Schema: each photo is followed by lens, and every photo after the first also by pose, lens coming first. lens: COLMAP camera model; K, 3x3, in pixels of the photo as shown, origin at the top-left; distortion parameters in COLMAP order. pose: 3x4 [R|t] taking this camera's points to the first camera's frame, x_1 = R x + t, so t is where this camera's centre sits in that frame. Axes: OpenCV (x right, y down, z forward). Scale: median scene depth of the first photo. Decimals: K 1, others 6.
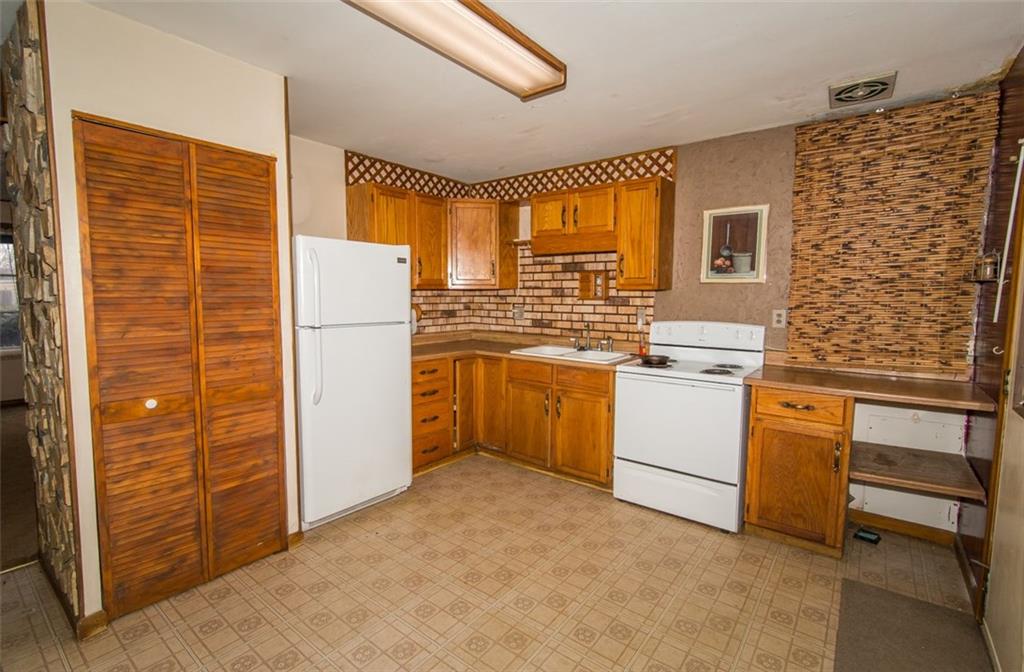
lens RADIAL K [[473.6, 0, 511.9], [0, 473.6, 332.9], [0, 0, 1]] dist [0.000678, 0.000158]
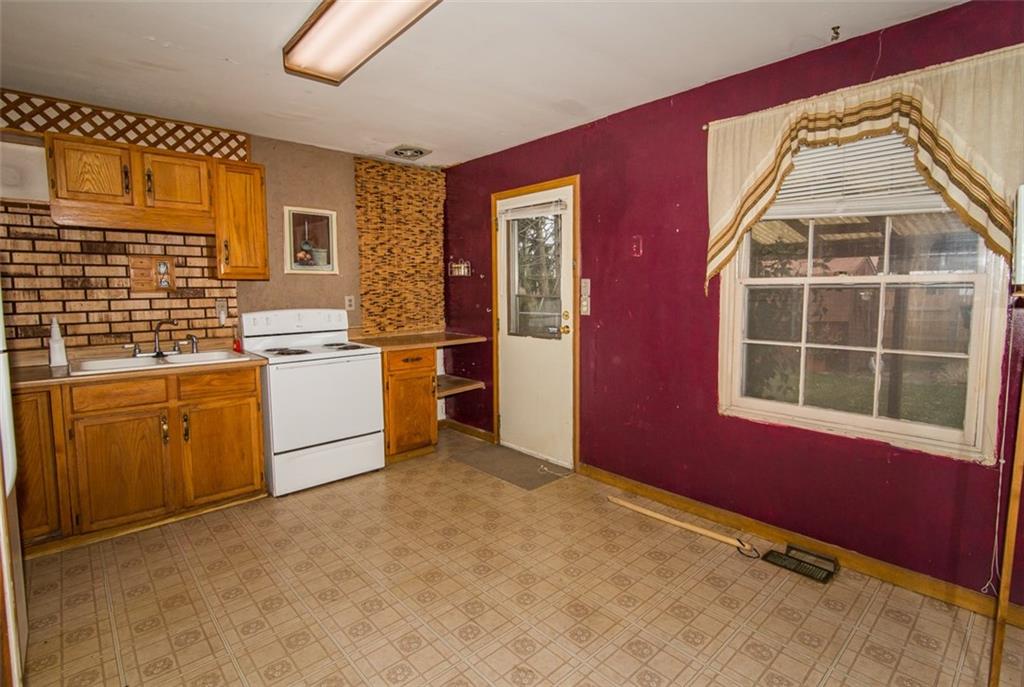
lens RADIAL K [[491.4, 0, 531.9], [0, 491.4, 326.6], [0, 0, 1]] dist [0.001165, 0.000086]
pose [[0.144944, -0.083058, 0.985948, -0.700841], [0.093205, 0.993186, 0.069966, -0.014868], [-0.985040, 0.081754, 0.151698, 0.337797]]
